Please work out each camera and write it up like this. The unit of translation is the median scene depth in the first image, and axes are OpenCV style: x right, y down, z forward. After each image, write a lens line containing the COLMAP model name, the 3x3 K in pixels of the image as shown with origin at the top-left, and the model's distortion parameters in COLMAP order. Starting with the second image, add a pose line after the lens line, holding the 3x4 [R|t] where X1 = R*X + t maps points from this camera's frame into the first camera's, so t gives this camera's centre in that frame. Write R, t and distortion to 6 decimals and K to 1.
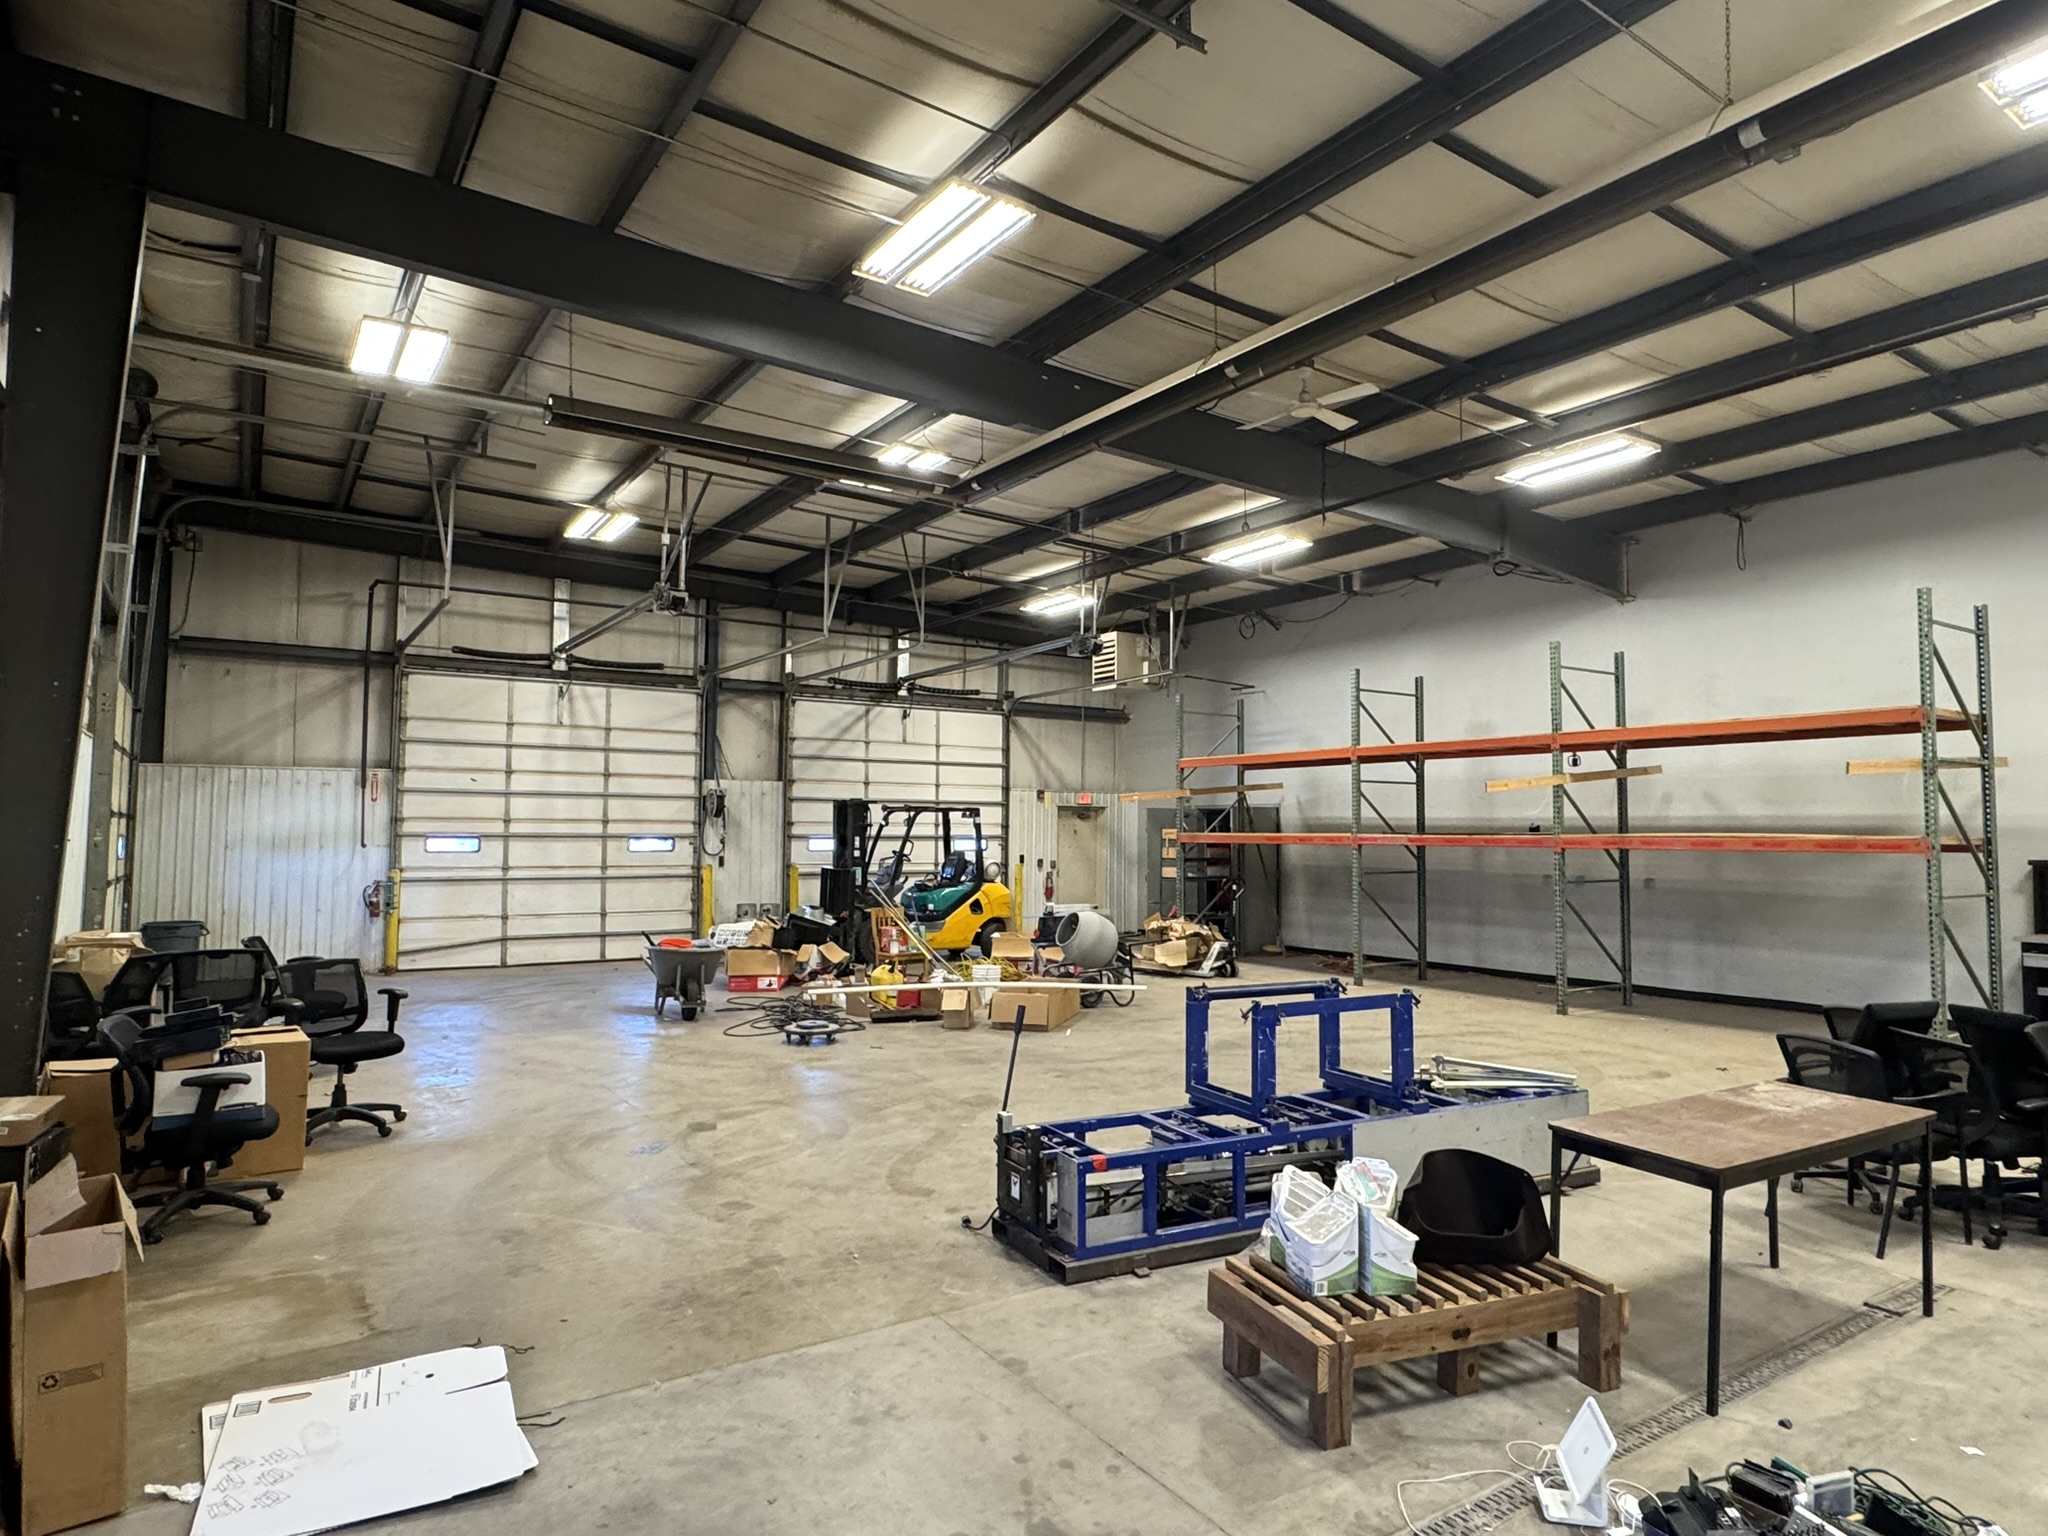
lens RADIAL K [[1208.7, 0, 1030.3], [0, 1208.7, 769.5], [0, 0, 1]] dist [-0.001984, 0.000737]
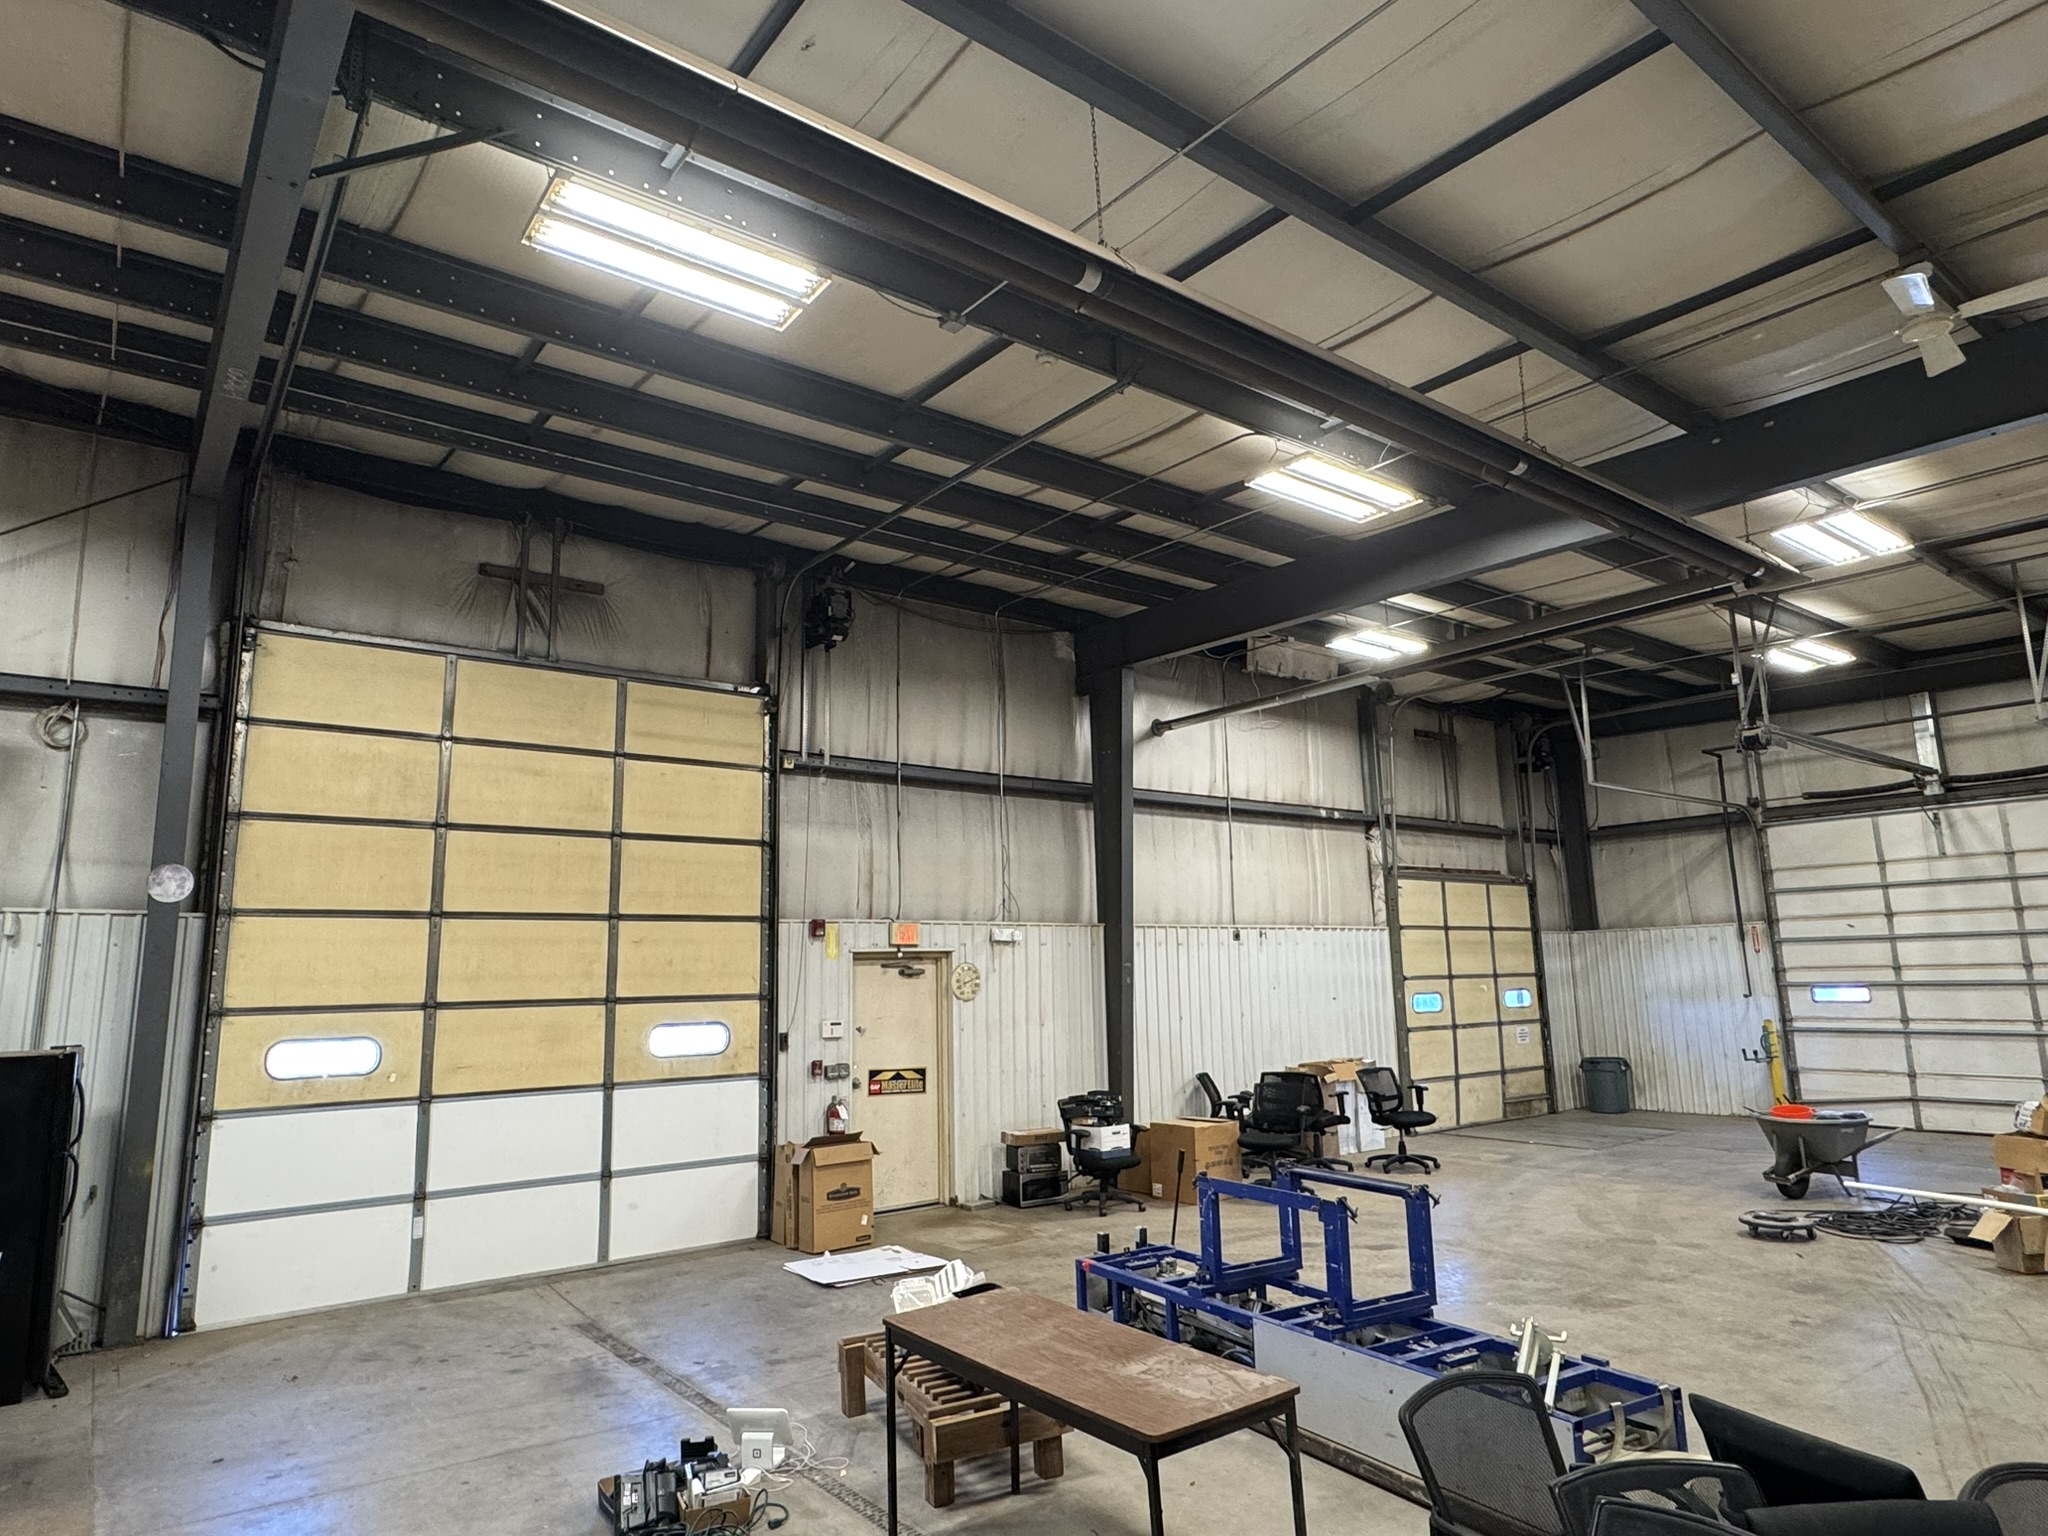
lens RADIAL K [[1208.7, 0, 1022.3], [0, 1208.7, 765.3], [0, 0, 1]] dist [-0.001984, 0.000737]
pose [[0.066347, -0.185384, -0.980424, 0.467141], [0.068145, 0.981136, -0.180908, 0.012317], [0.995467, -0.054809, 0.077728, 0.280032]]
